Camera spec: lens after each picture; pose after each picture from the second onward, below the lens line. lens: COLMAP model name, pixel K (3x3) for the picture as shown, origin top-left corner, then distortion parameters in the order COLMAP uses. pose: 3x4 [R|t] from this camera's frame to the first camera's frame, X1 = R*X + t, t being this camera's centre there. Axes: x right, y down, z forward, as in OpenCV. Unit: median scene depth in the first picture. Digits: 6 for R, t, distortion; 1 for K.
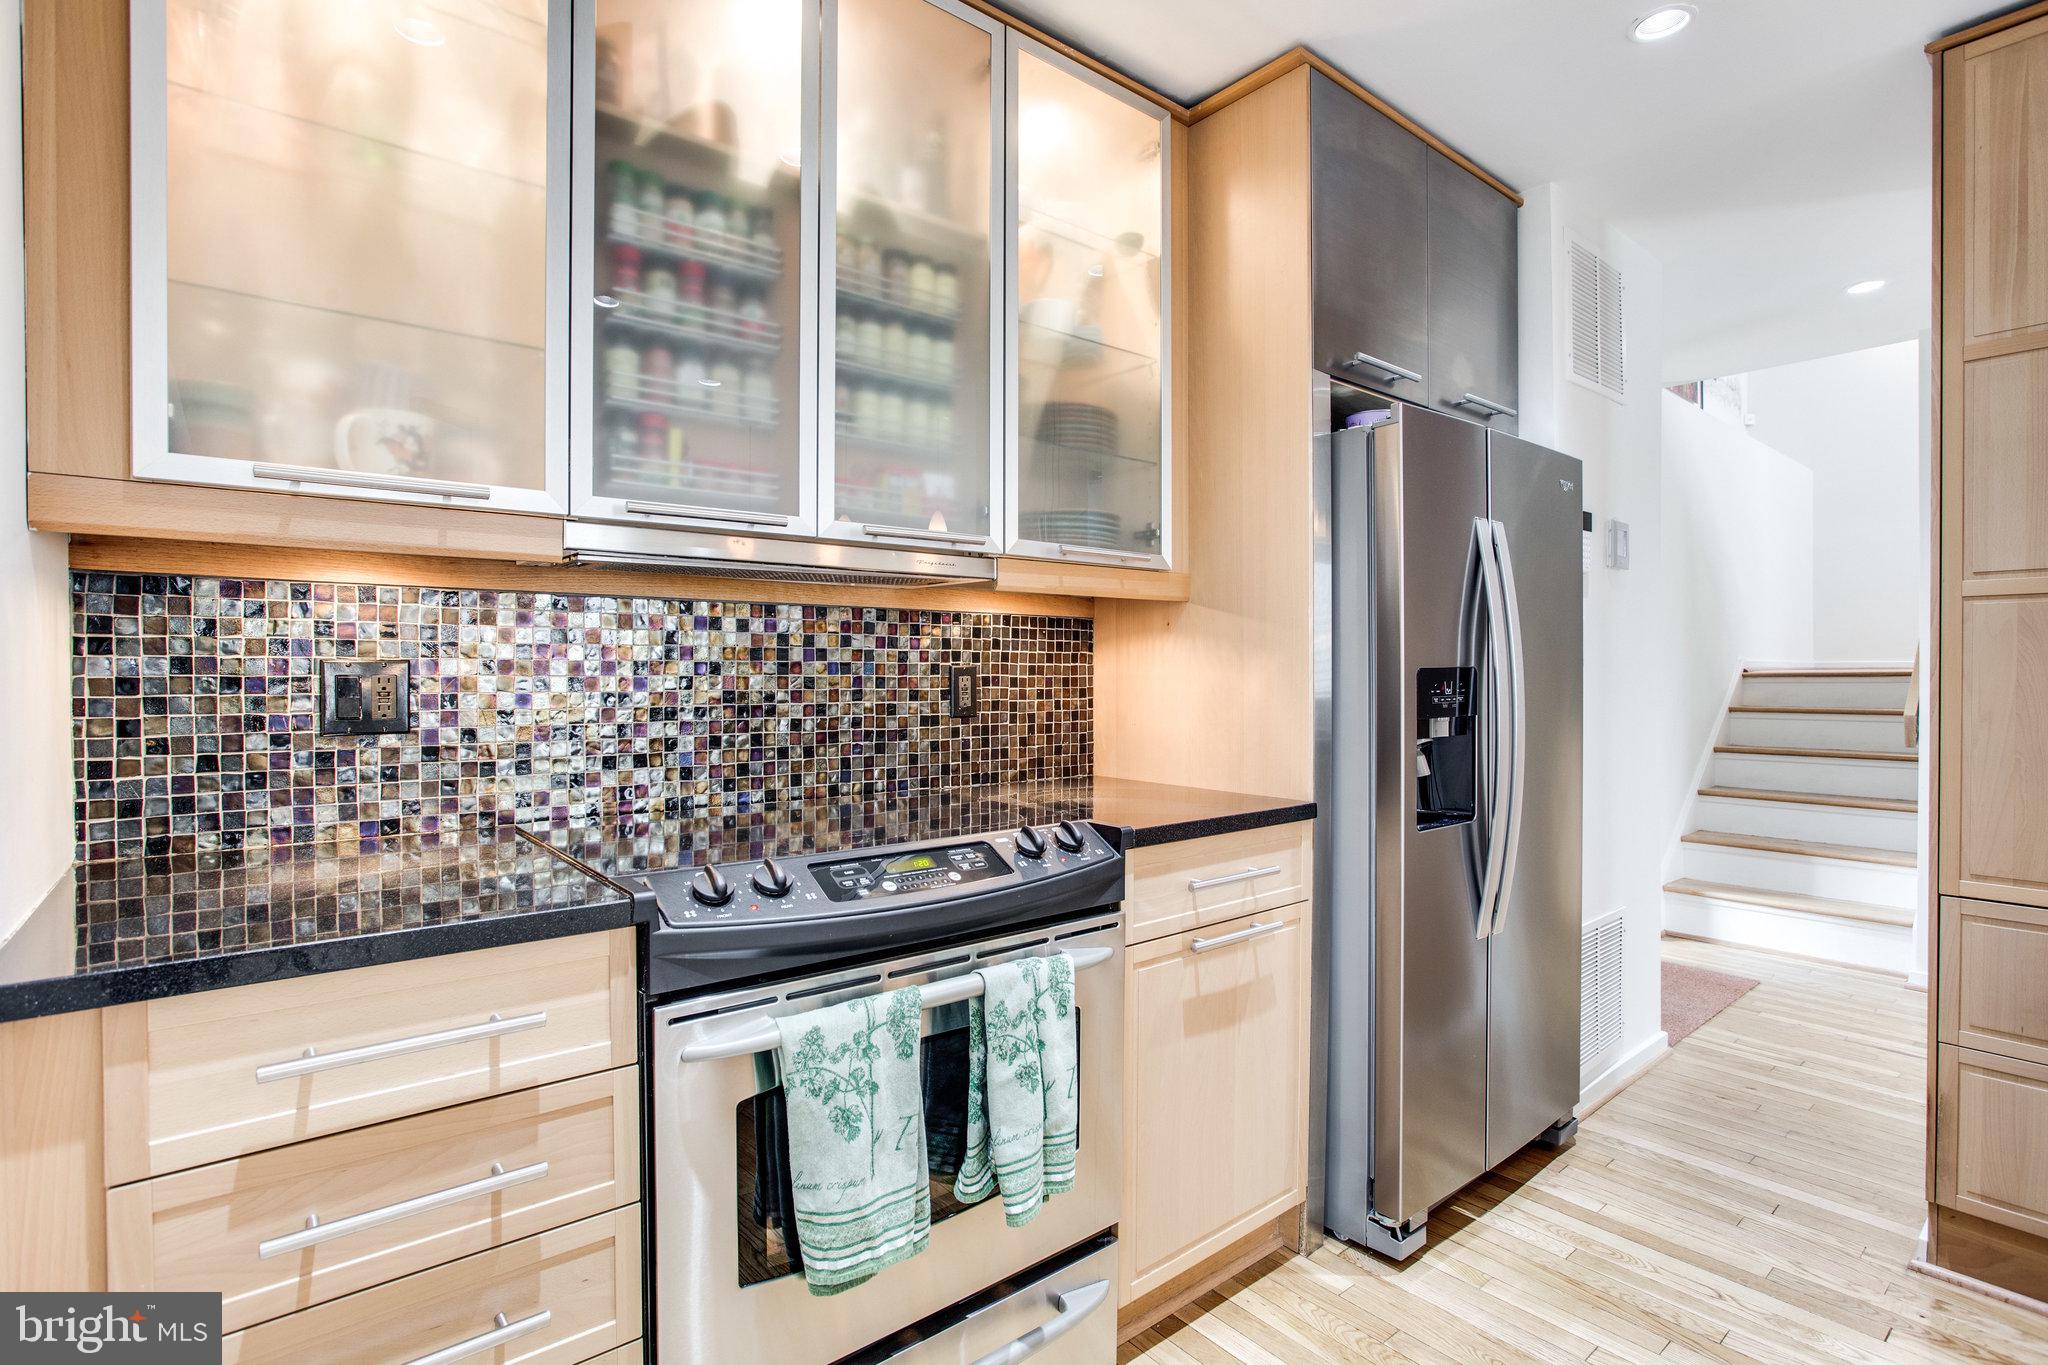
lens RADIAL K [[979.0, 0, 1024.0], [0, 979.0, 682.5], [0, 0, 1]] dist [-0.048468, 0.018126]
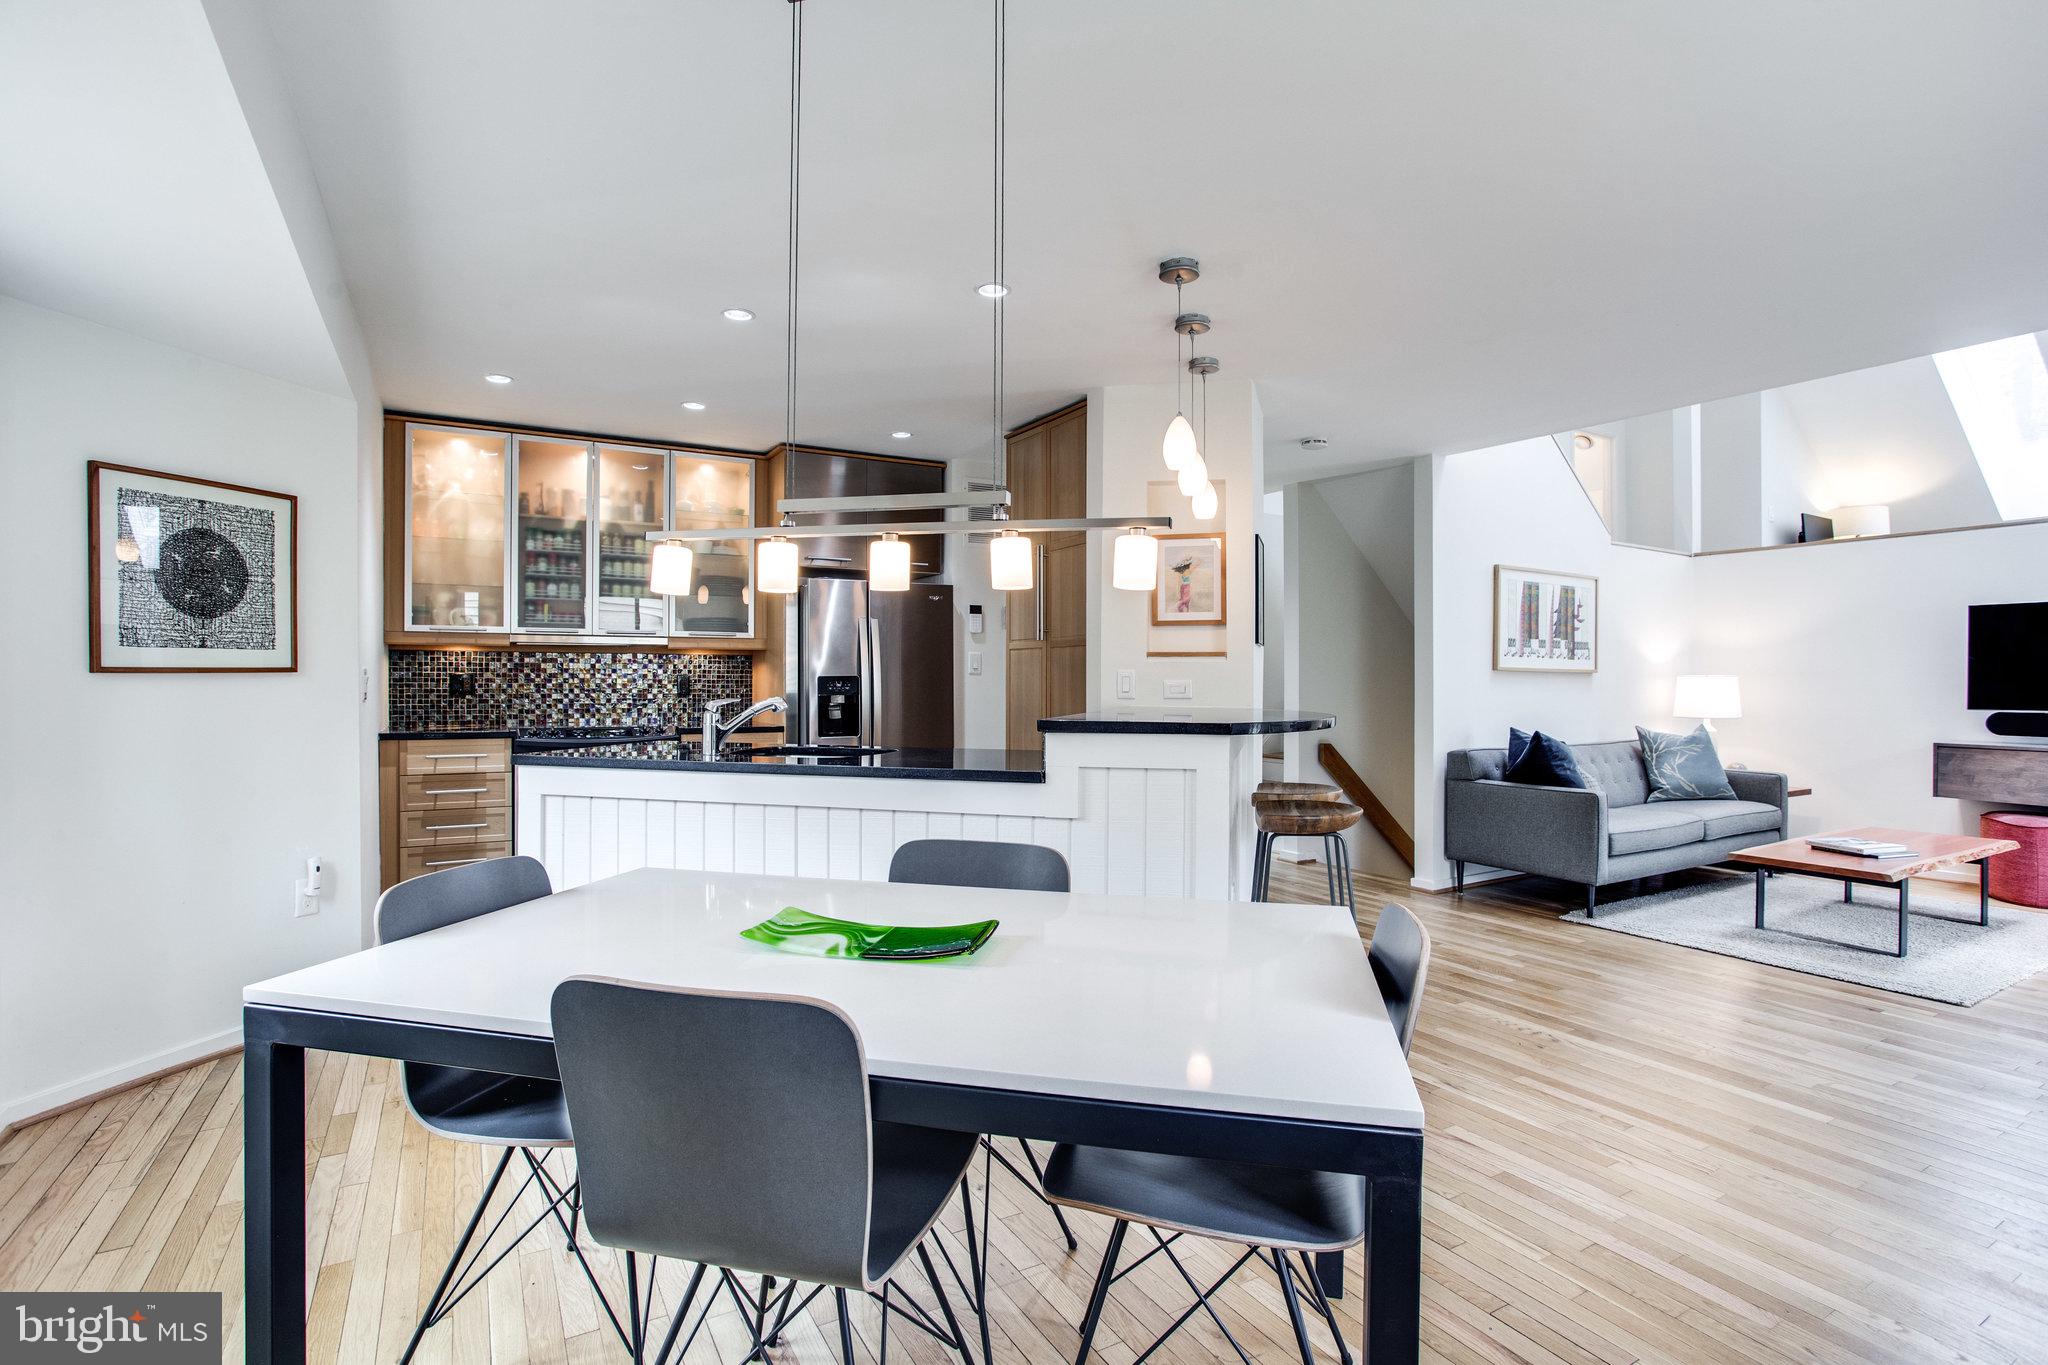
lens RADIAL K [[979.0, 0, 1024.0], [0, 979.0, 682.5], [0, 0, 1]] dist [-0.048468, 0.018126]
pose [[0.987237, 0.003897, -0.159210, 1.696464], [-0.005264, 0.999953, -0.008166, 0.025462], [0.159170, 0.008899, 0.987211, -1.915490]]
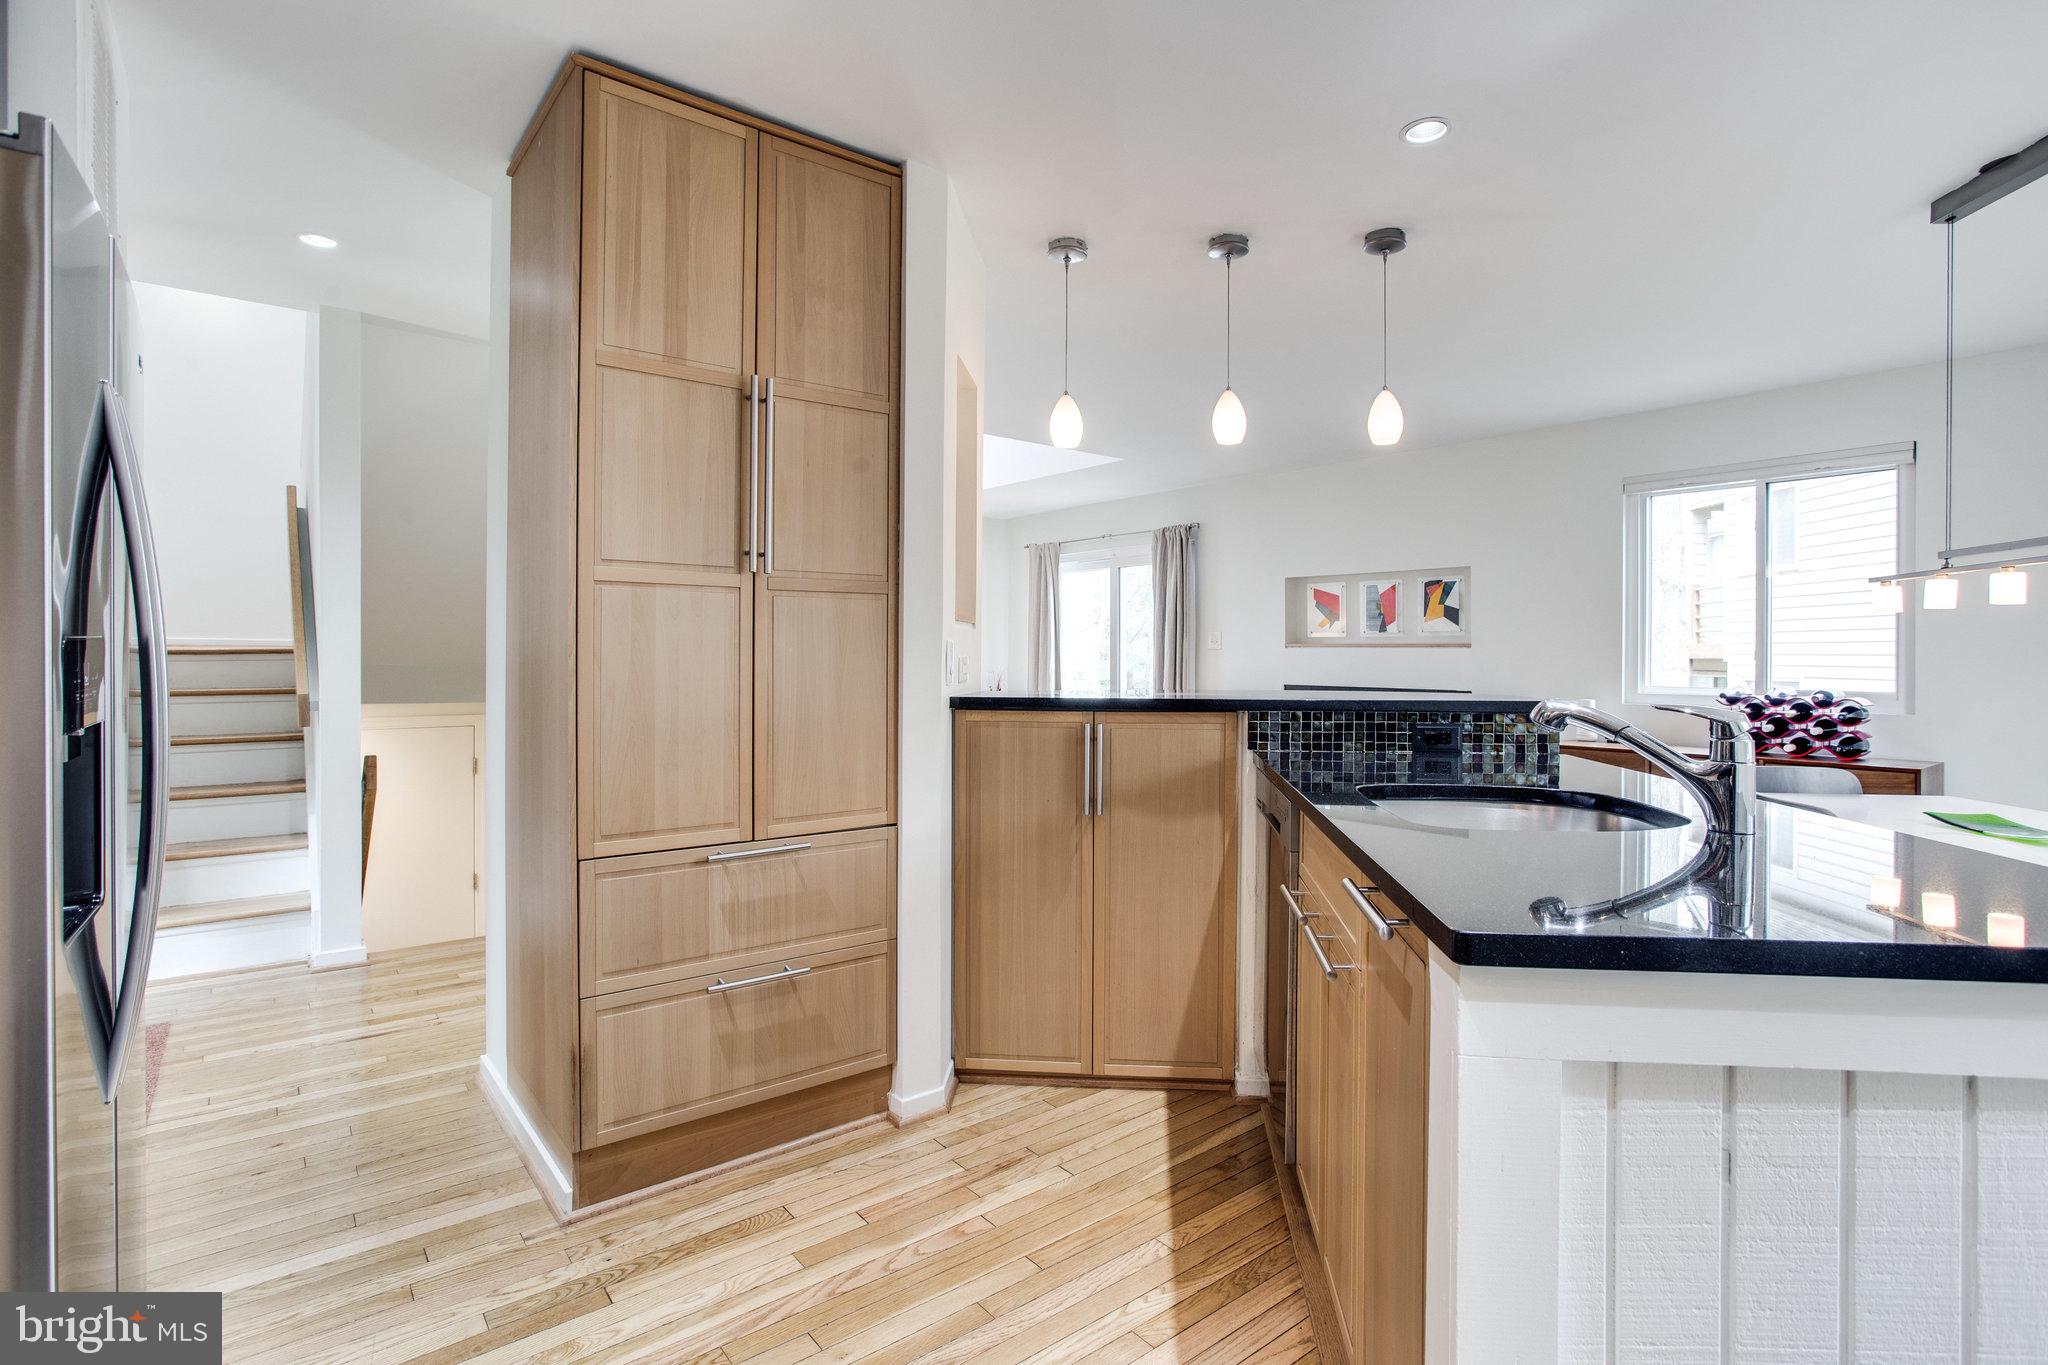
lens RADIAL K [[1015.3, 0, 1015.2], [0, 1015.3, 658.1], [0, 0, 1]] dist [-0.035897, 0.014345]
pose [[0.011650, -0.003576, 0.999926, -0.183396], [0.003668, 0.999987, 0.003533, -0.005844], [-0.999925, 0.003626, 0.011663, 0.596070]]
